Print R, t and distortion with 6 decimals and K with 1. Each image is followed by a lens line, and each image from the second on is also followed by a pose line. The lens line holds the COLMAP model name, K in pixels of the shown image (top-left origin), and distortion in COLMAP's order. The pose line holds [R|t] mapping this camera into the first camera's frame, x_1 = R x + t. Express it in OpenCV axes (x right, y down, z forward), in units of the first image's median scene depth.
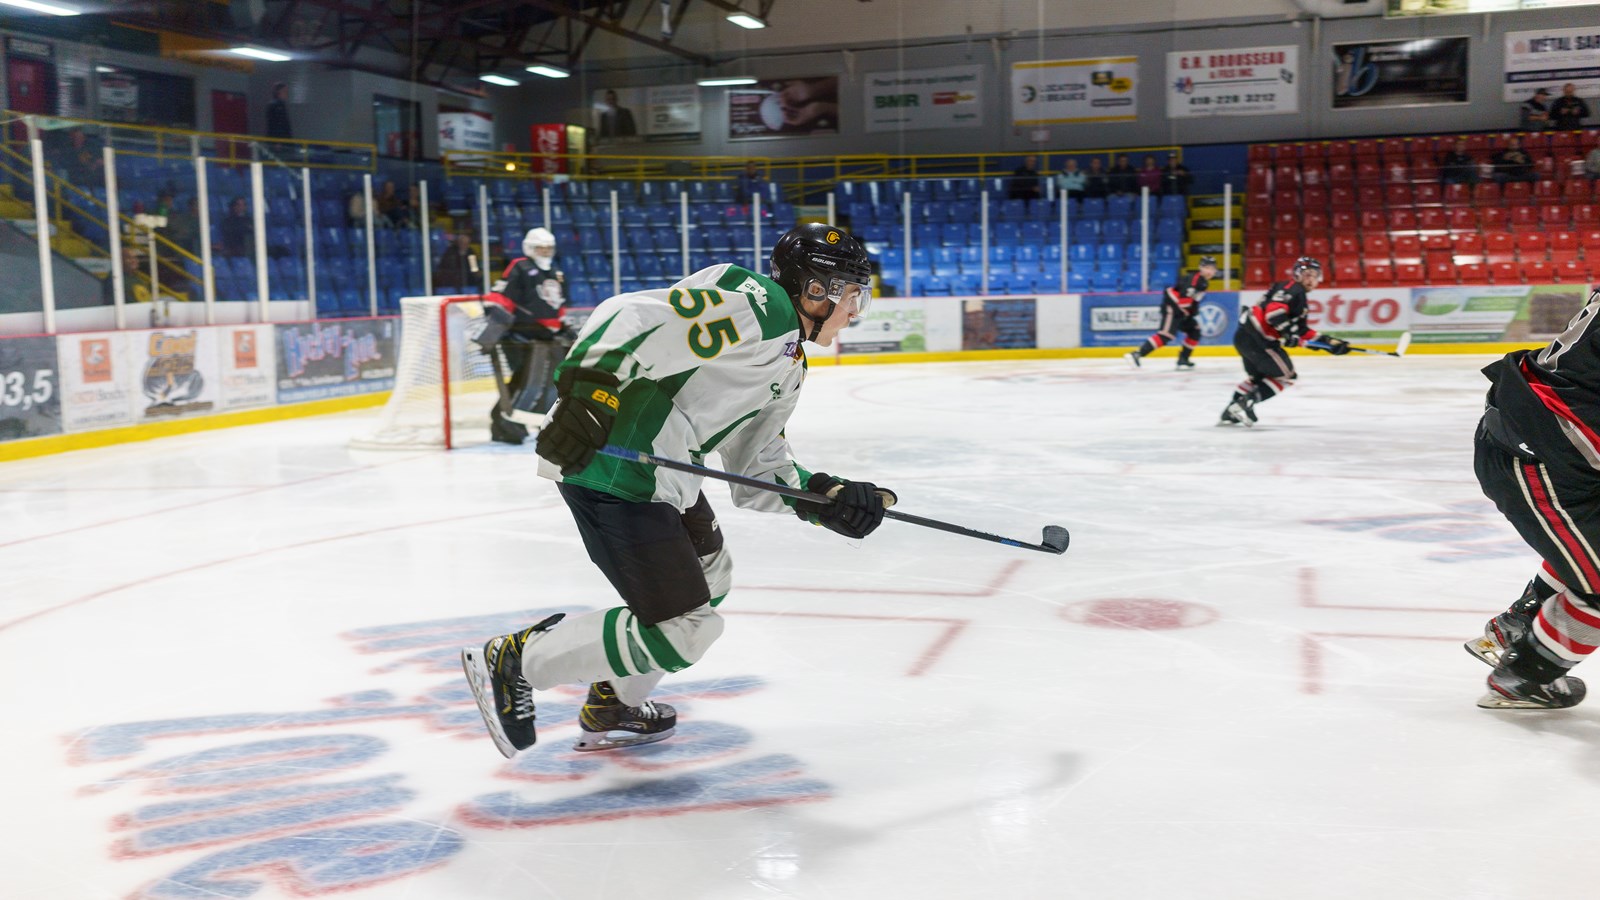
lens RADIAL K [[1643.1, 0, 800.0], [0, 1643.1, 450.0], [0, 0, 1]] dist [0.003421, -0.000514]
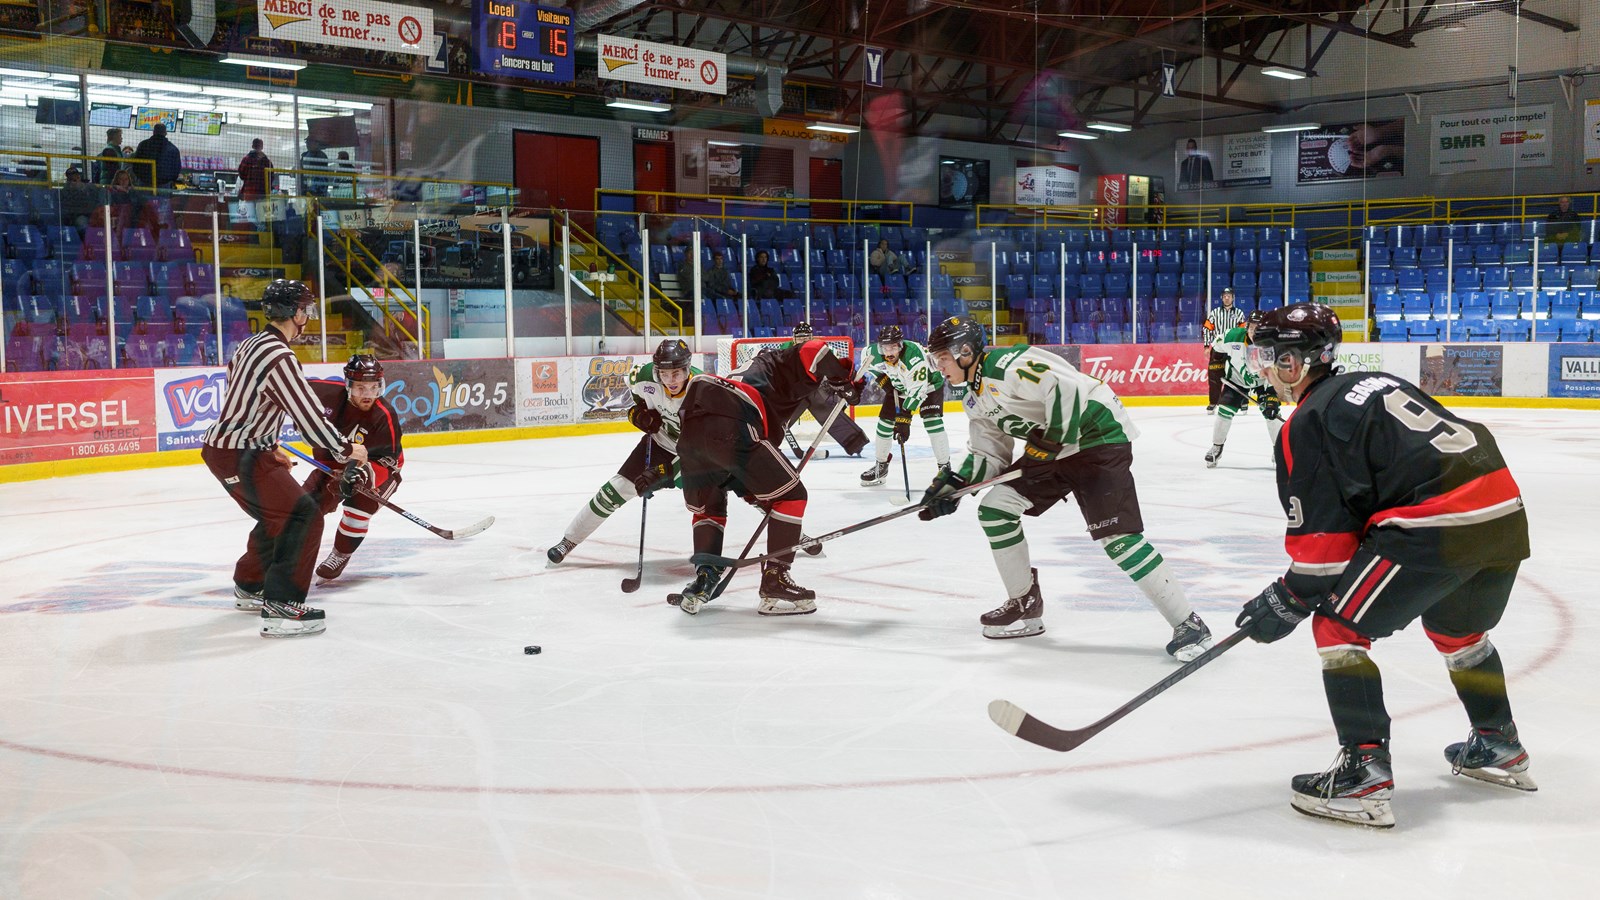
lens RADIAL K [[1638.9, 0, 795.1], [0, 1638.9, 446.7], [0, 0, 1]] dist [0.005593, -0.007995]
pose [[0.876959, 0.055132, -0.477392, 0.245906], [-0.062517, 0.998044, 0.000418, -0.004855], [0.476481, 0.029479, 0.878690, -0.075294]]
